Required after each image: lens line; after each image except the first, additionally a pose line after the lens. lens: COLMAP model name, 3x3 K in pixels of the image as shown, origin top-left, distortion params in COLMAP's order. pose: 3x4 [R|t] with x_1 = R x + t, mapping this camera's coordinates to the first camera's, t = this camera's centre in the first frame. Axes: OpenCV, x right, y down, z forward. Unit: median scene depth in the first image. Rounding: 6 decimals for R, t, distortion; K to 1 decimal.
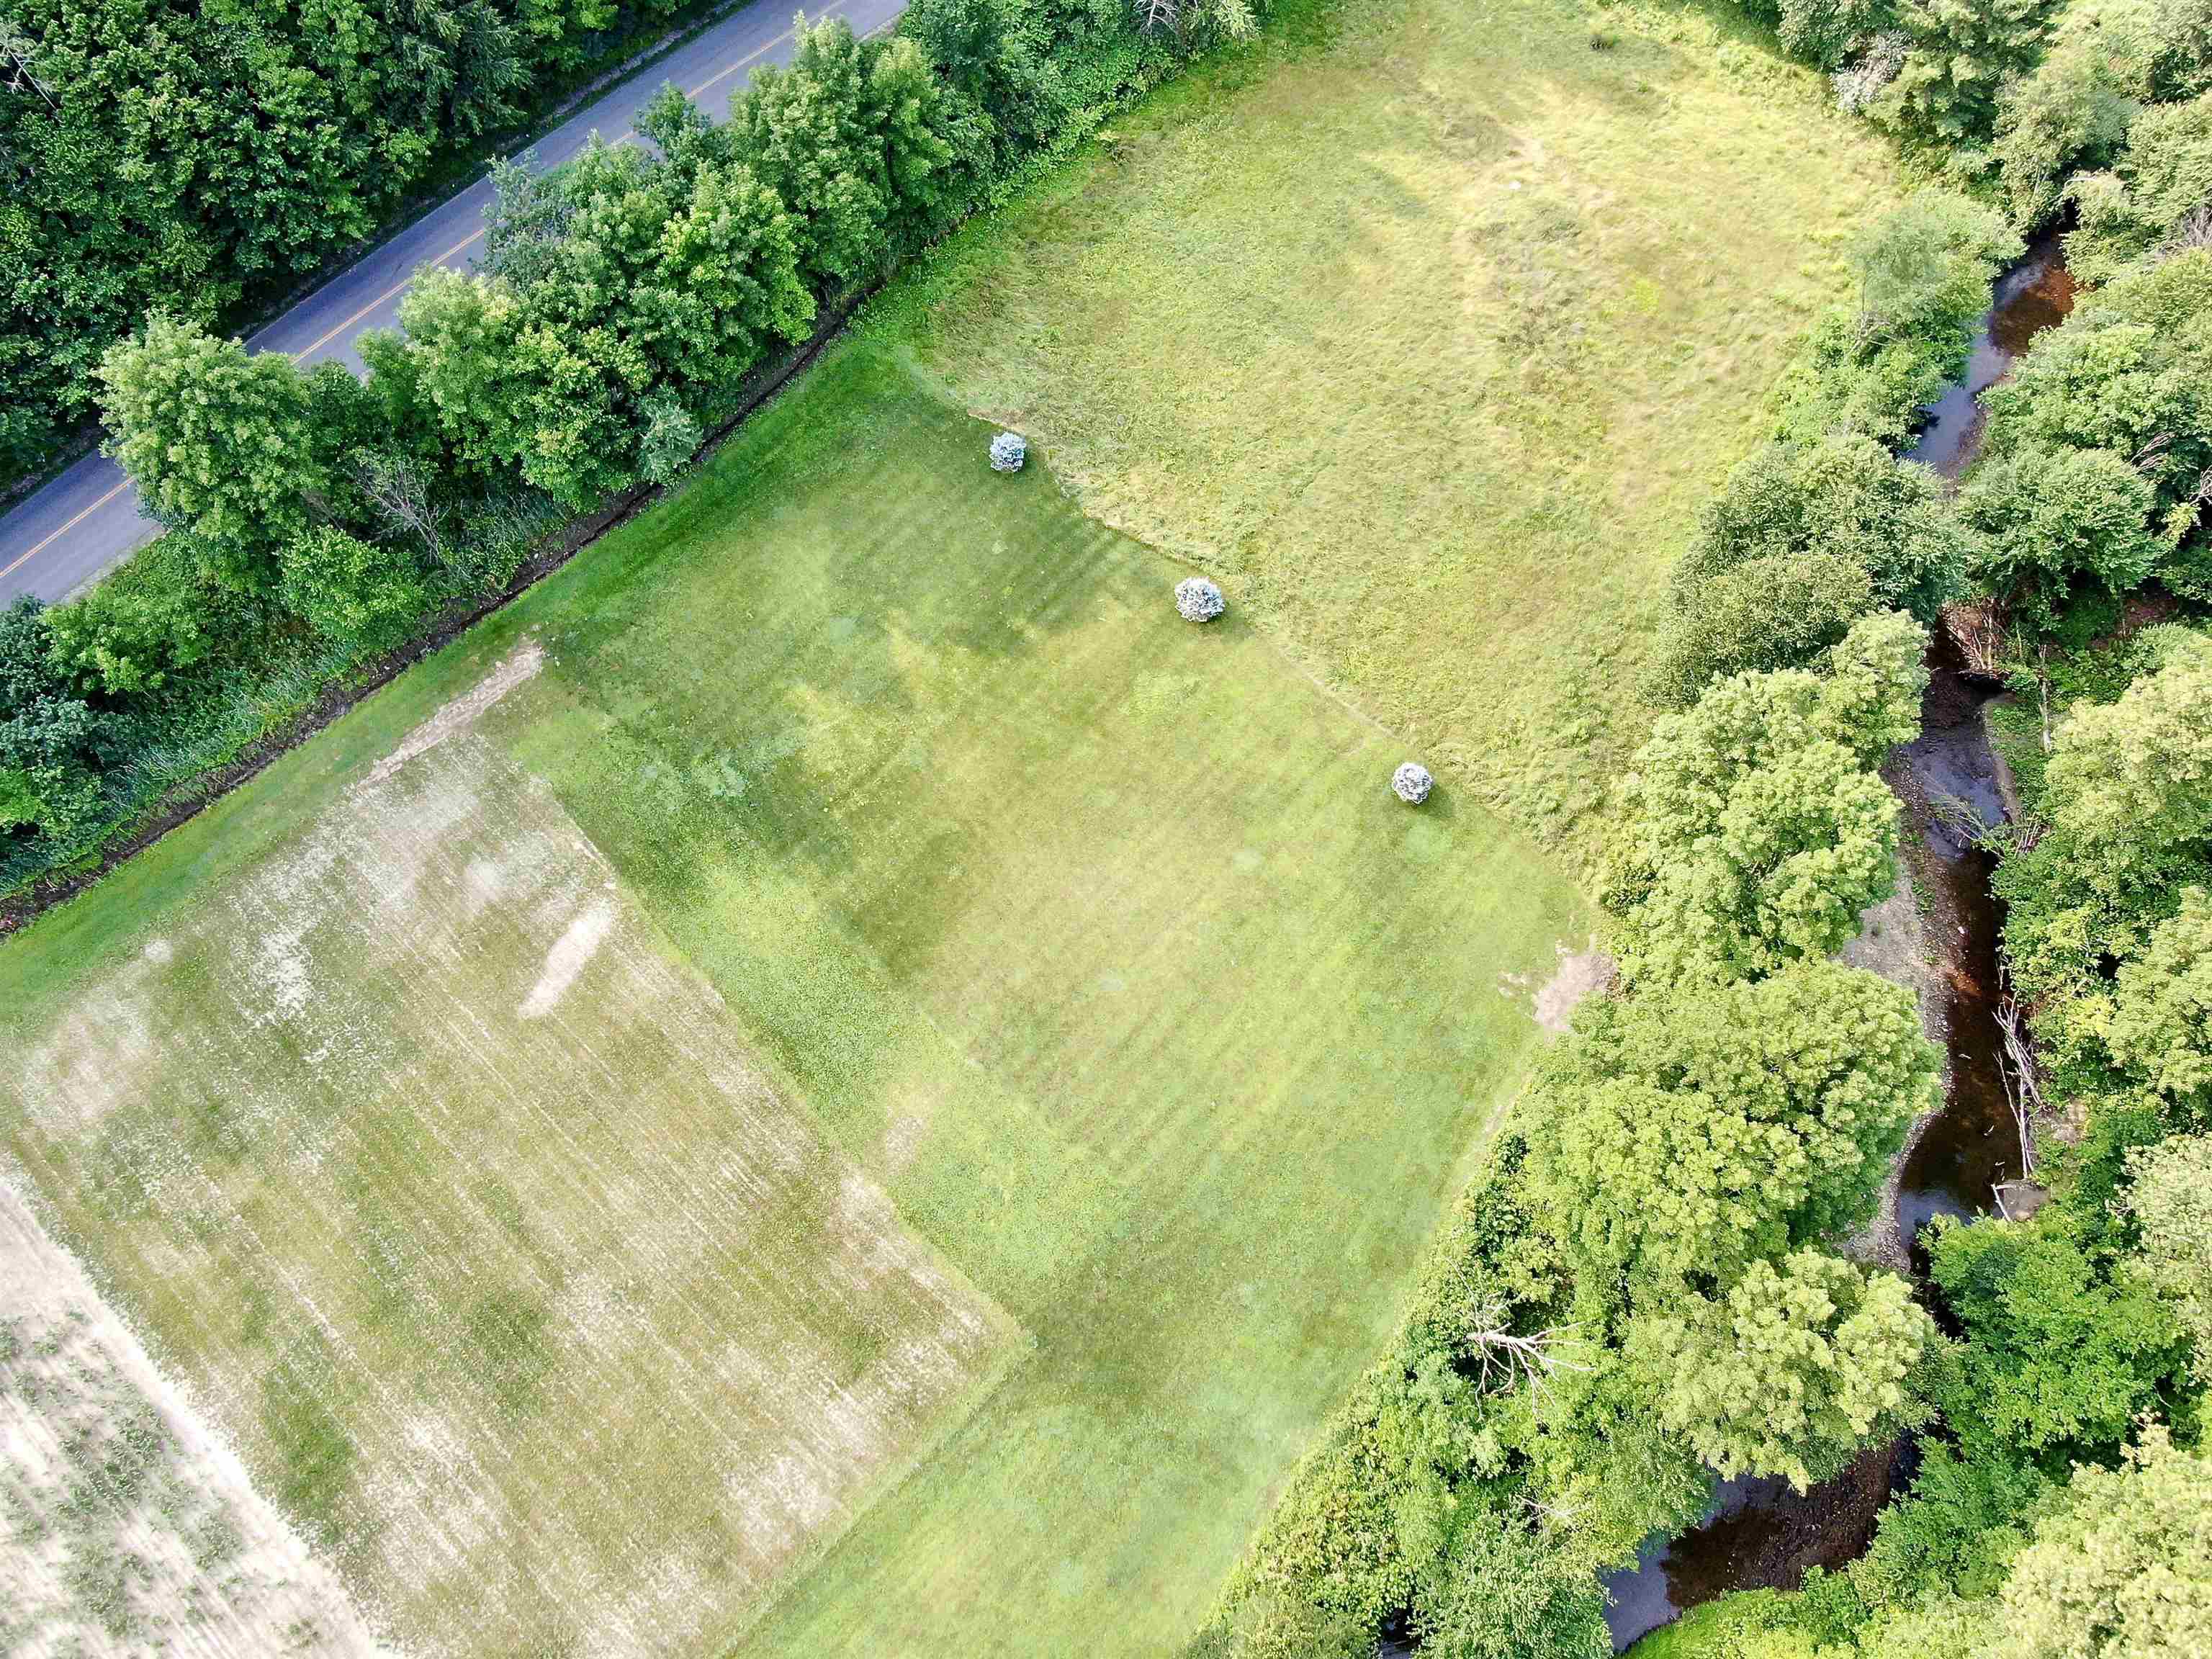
lens RADIAL K [[1588.3, 0, 1112.5], [0, 1588.3, 833.6], [0, 0, 1]] dist [-0.019324, 0.006080]
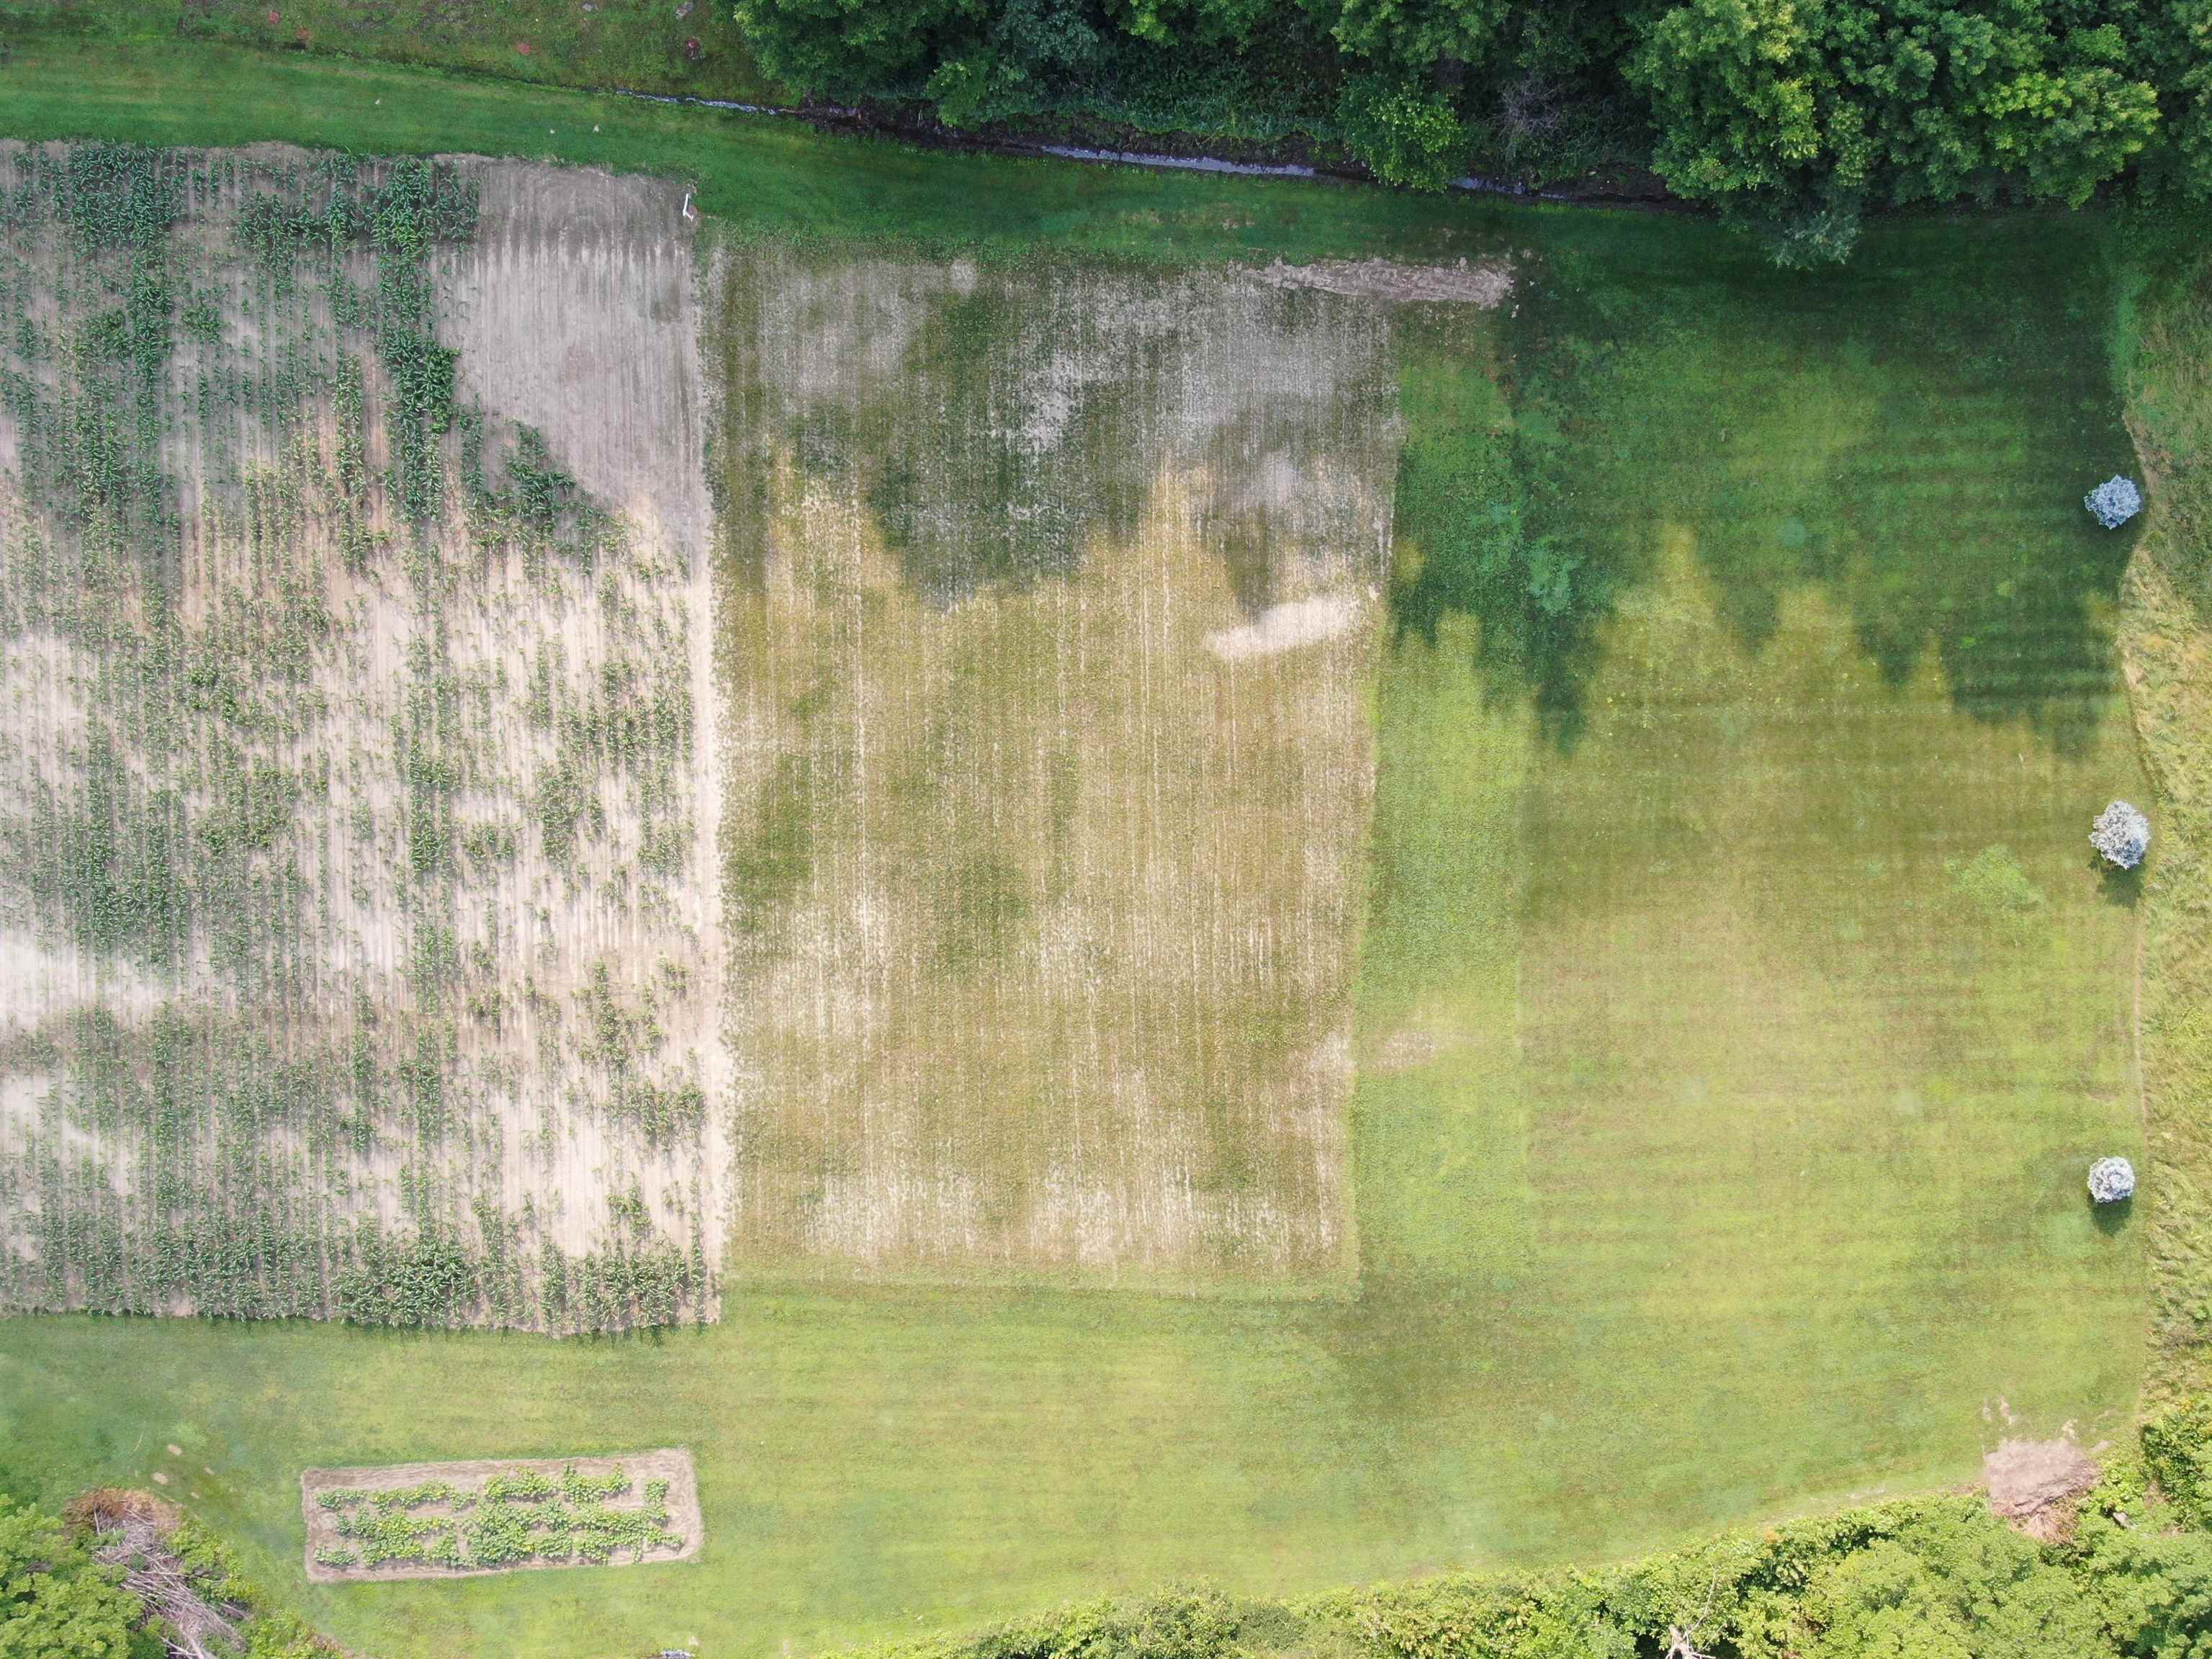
lens RADIAL K [[2783.0, 0, 1117.6], [0, 2783.0, 830.4], [0, 0, 1]] dist [0.054059, 0.000000]
pose [[0.695271, 0.718715, 0.006881, -0.339826], [-0.660348, 0.634970, 0.400941, -0.415727], [0.283793, -0.283307, 0.916078, -0.492535]]
